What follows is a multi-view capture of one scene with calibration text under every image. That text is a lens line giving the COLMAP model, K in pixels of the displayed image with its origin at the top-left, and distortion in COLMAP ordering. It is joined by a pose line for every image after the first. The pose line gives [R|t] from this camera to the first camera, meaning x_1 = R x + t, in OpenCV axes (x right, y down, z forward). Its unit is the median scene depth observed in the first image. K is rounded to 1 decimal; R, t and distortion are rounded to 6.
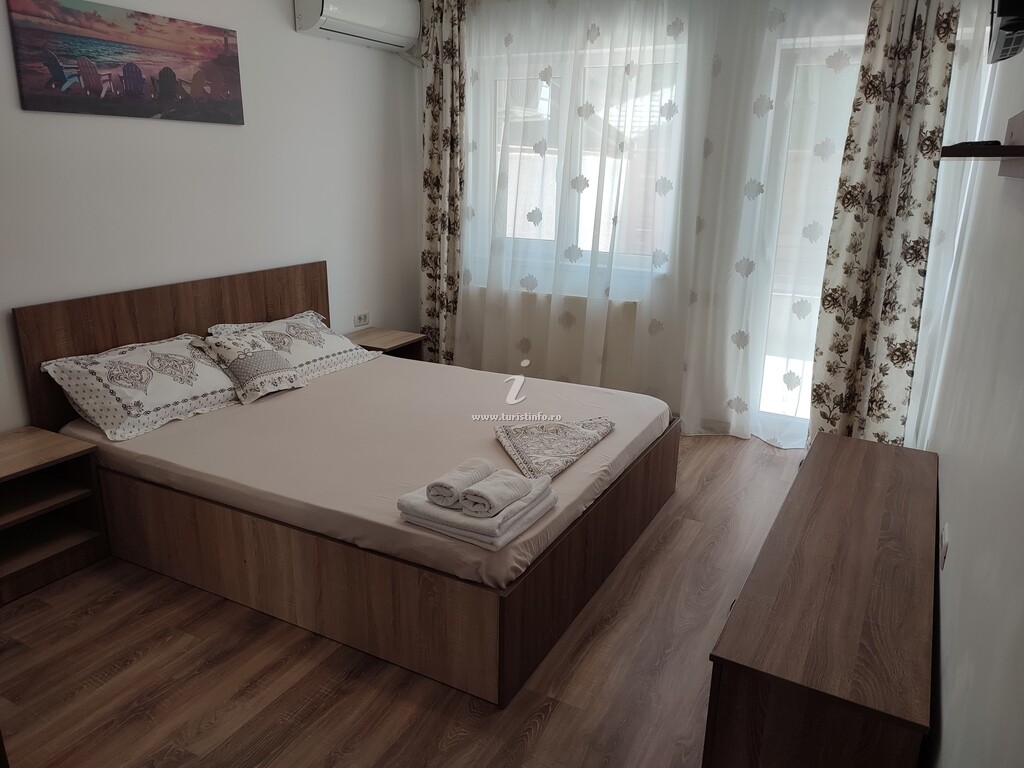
lens RADIAL K [[750.9, 0, 486.0], [0, 750.9, 377.3], [0, 0, 1]] dist [0.043848, -0.023383]
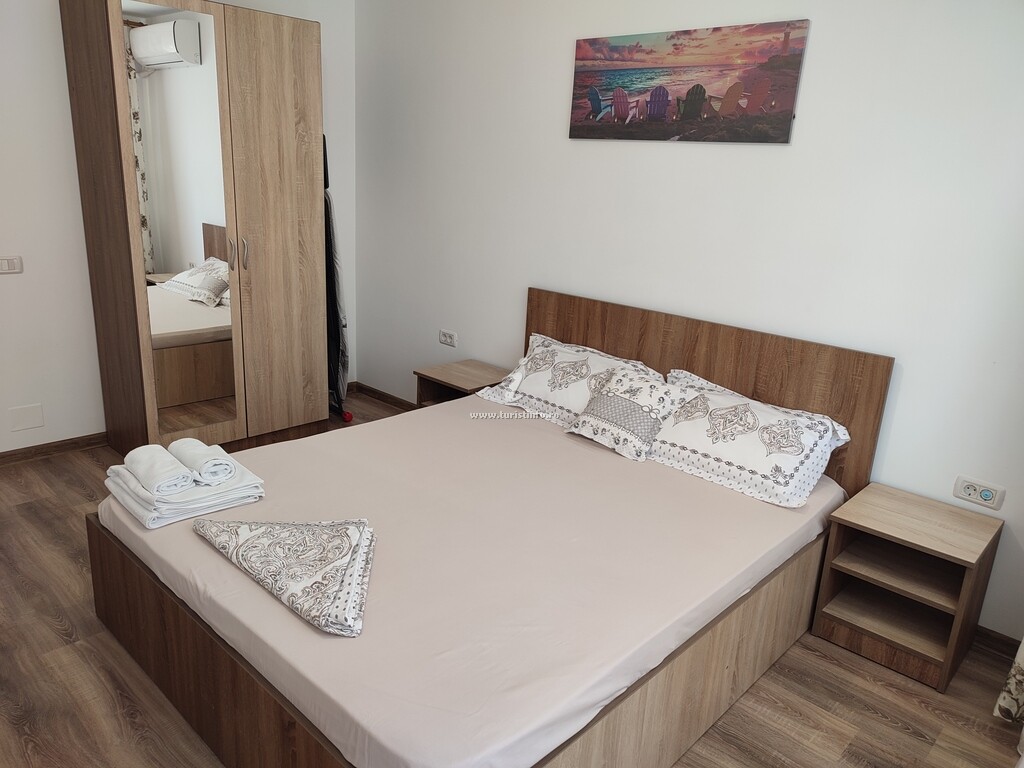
lens RADIAL K [[750.9, 0, 513.1], [0, 750.9, 383.0], [0, 0, 1]] dist [0.043848, -0.023383]
pose [[-0.241672, 0.255326, -0.936164, 0.640094], [-0.317830, 0.890715, 0.324978, -0.343841], [0.916831, 0.376079, -0.134111, 1.157744]]
